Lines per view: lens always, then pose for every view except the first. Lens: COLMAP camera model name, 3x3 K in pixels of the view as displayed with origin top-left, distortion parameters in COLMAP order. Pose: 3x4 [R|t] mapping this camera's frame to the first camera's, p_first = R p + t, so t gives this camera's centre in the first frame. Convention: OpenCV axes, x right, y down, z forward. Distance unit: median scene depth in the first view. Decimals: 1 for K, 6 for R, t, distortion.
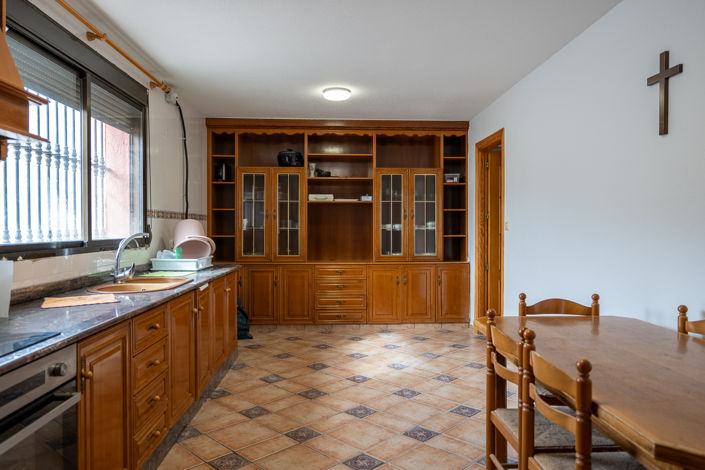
lens RADIAL K [[484.0, 0, 356.0], [0, 484.0, 234.2], [0, 0, 1]] dist [-0.010305, 0.000231]
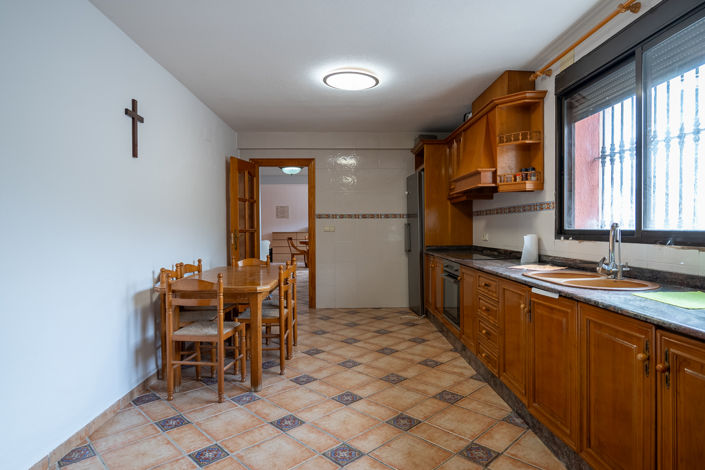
lens RADIAL K [[411.1, 0, 351.2], [0, 411.1, 233.3], [0, 0, 1]] dist [-0.008378, 0.000105]
pose [[-0.999570, 0.009885, 0.027623, -0.019538], [0.010705, 0.999502, 0.029700, -0.007297], [-0.027315, 0.029983, -0.999177, 1.297742]]
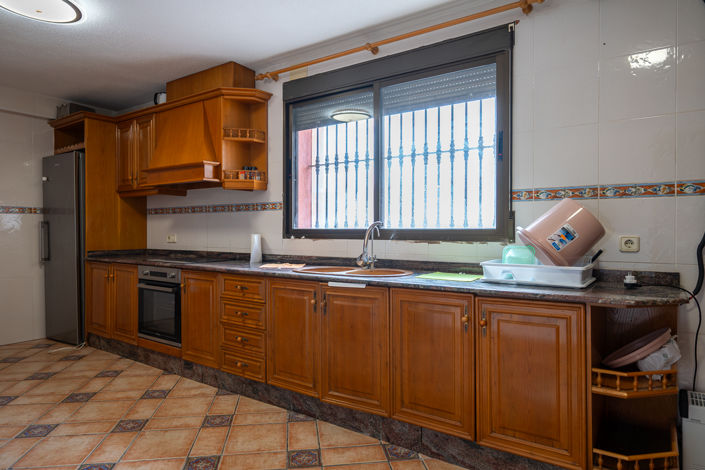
lens RADIAL K [[448.7, 0, 352.7], [0, 448.7, 230.9], [0, 0, 1]] dist [0.000990, 0.001511]
pose [[-0.618678, 0.004898, -0.785630, 0.229030], [-0.010451, 0.999841, 0.014463, 0.002051], [0.785575, 0.017159, -0.618528, 1.165677]]
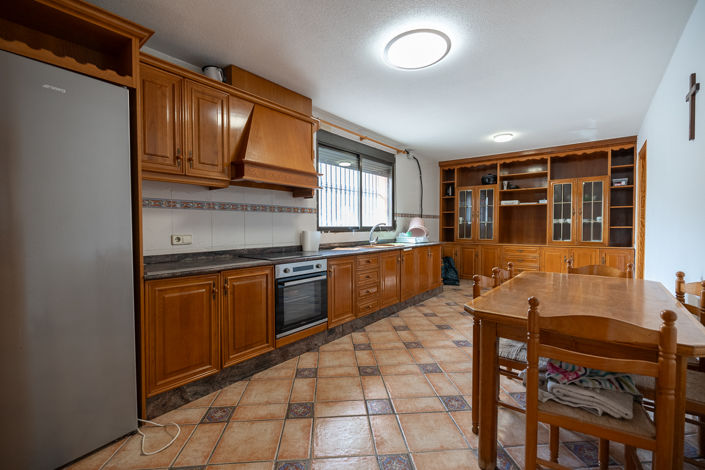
lens RADIAL K [[309.4, 0, 356.6], [0, 309.4, 233.6], [0, 0, 1]] dist [-0.014504, 0.001616]
pose [[0.759337, 0.011666, -0.650593, 0.293024], [-0.005118, 0.999915, 0.011956, 0.021088], [0.650677, -0.005749, 0.759333, -0.108741]]
